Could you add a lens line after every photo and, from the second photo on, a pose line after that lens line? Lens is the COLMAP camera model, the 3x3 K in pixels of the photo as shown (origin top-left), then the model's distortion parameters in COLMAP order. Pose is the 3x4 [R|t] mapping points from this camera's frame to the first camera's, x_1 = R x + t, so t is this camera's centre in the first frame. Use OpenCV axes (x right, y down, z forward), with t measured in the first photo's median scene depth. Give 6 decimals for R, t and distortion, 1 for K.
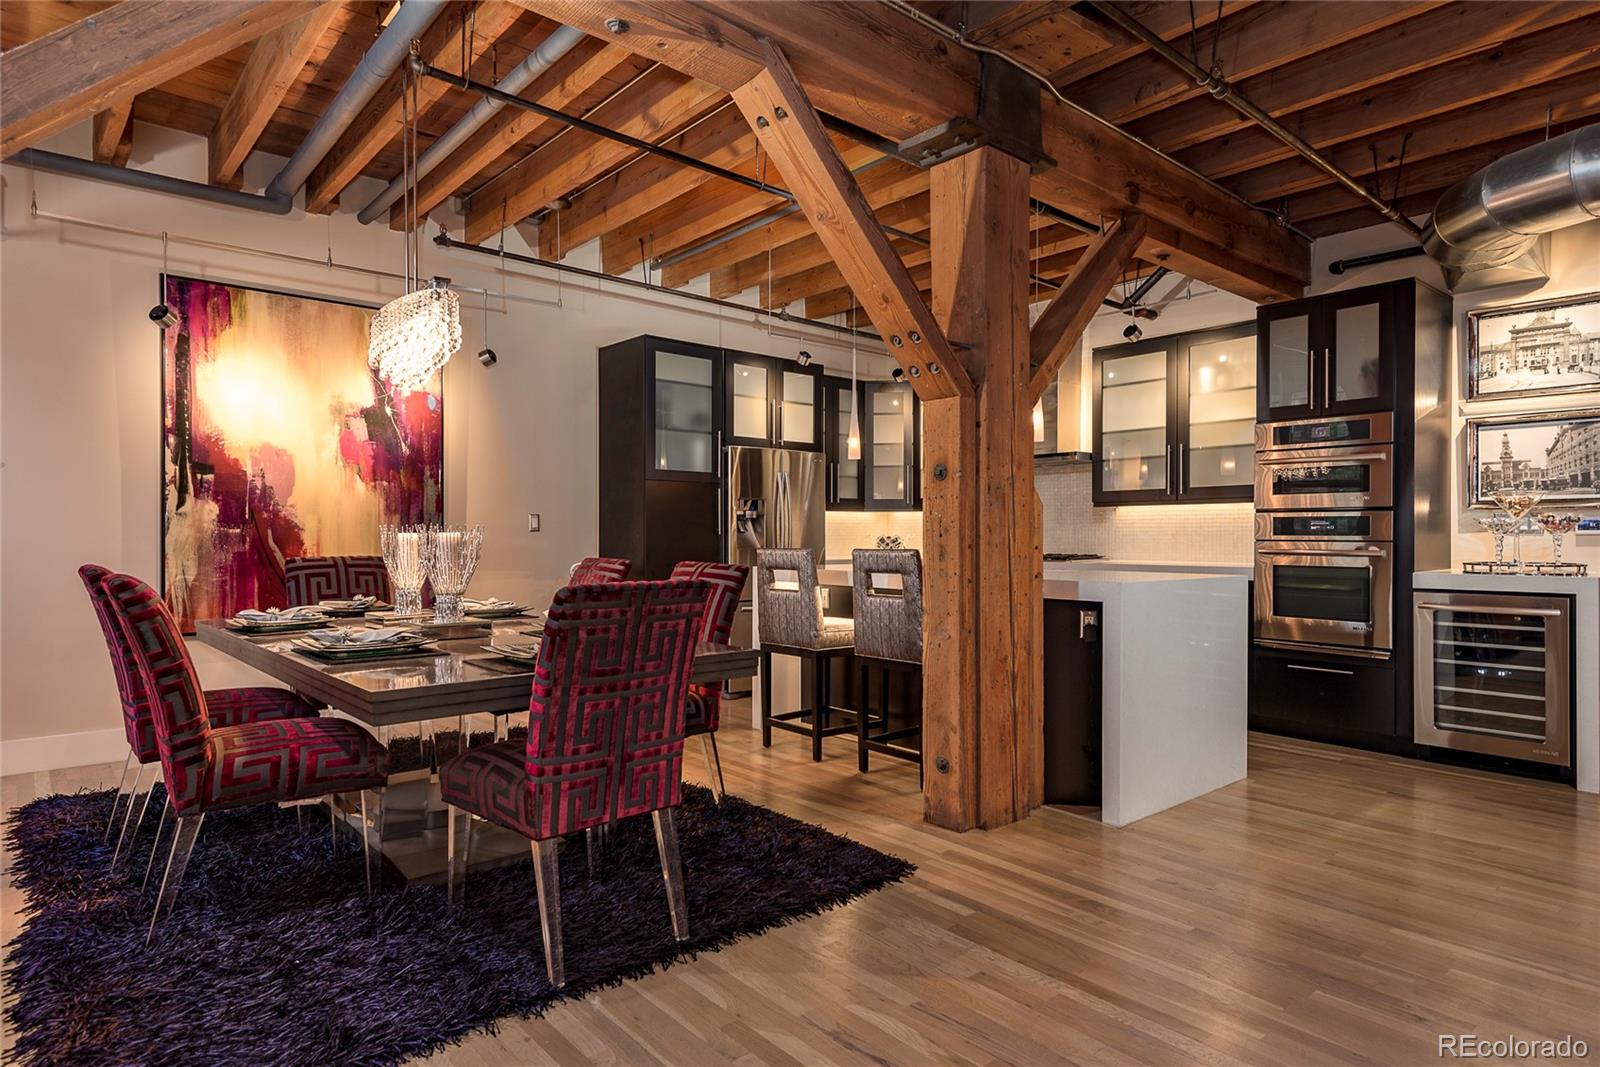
lens RADIAL K [[896.7, 0, 813.1], [0, 896.7, 540.0], [0, 0, 1]] dist [0.044389, -0.002650]
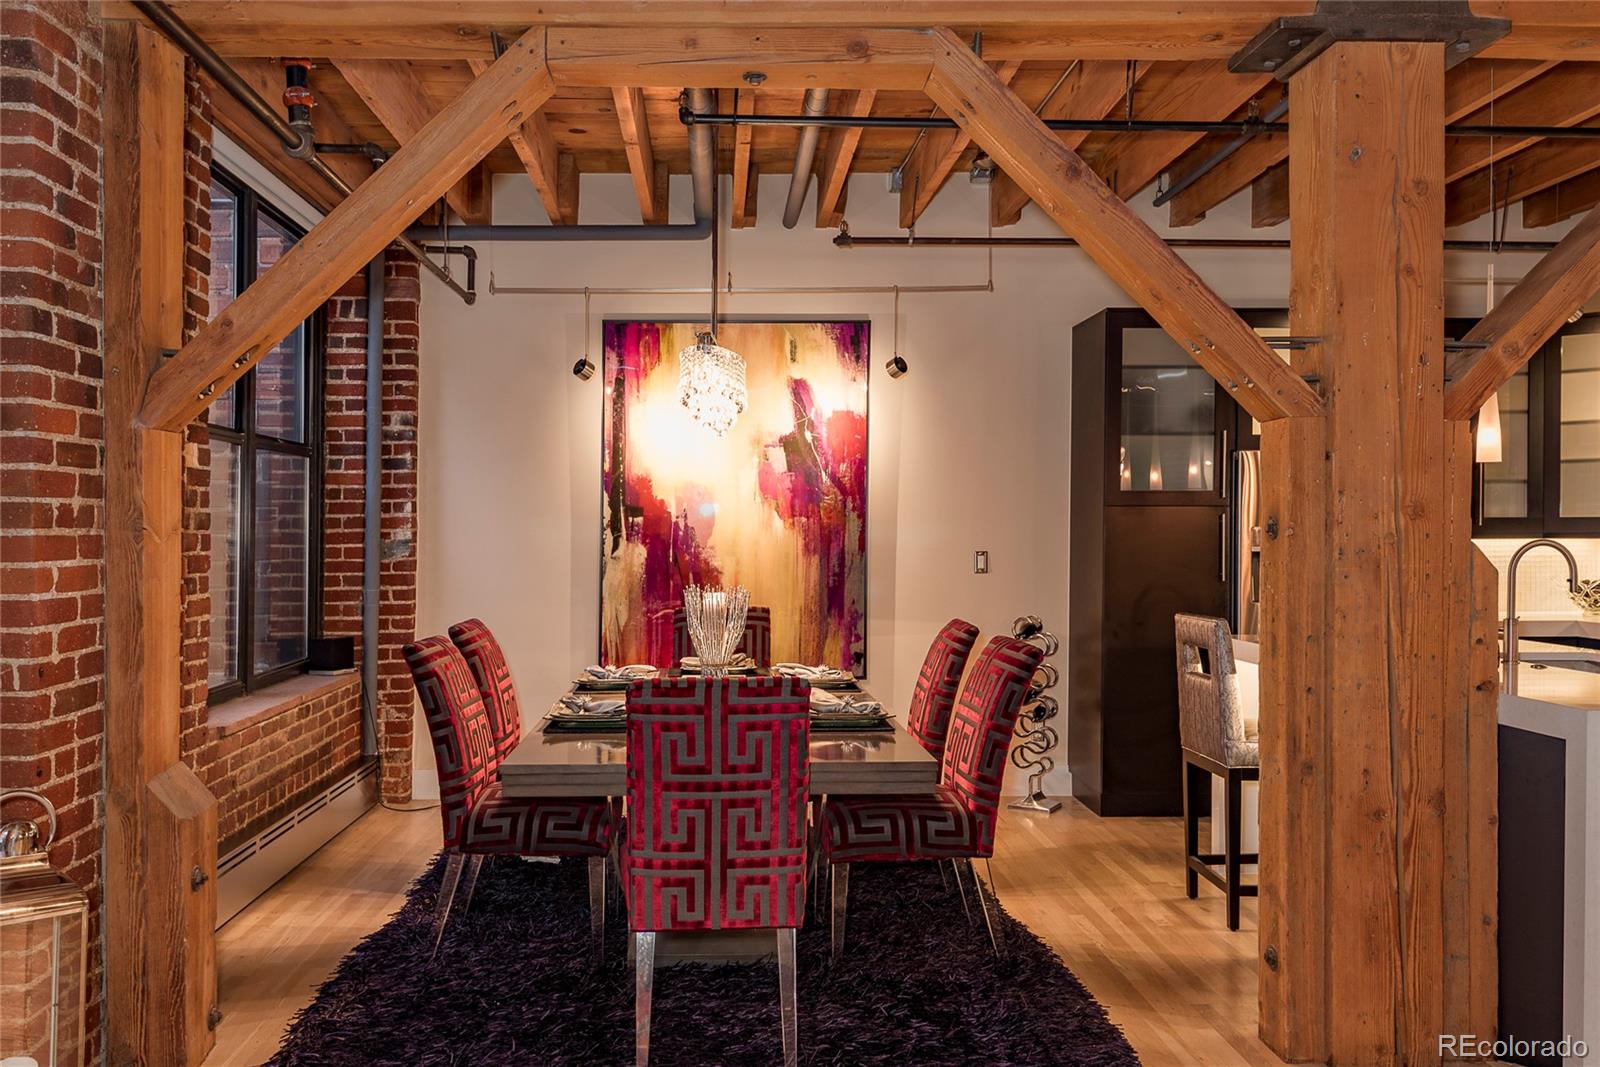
lens RADIAL K [[1354.7, 0, 794.2], [0, 1354.7, 523.0], [0, 0, 1]] dist [0.060820, -0.010102]
pose [[0.777565, -0.005545, -0.628778, 0.375948], [-0.003045, 0.999916, -0.012584, -0.046780], [0.628795, 0.011700, 0.777483, -0.025825]]
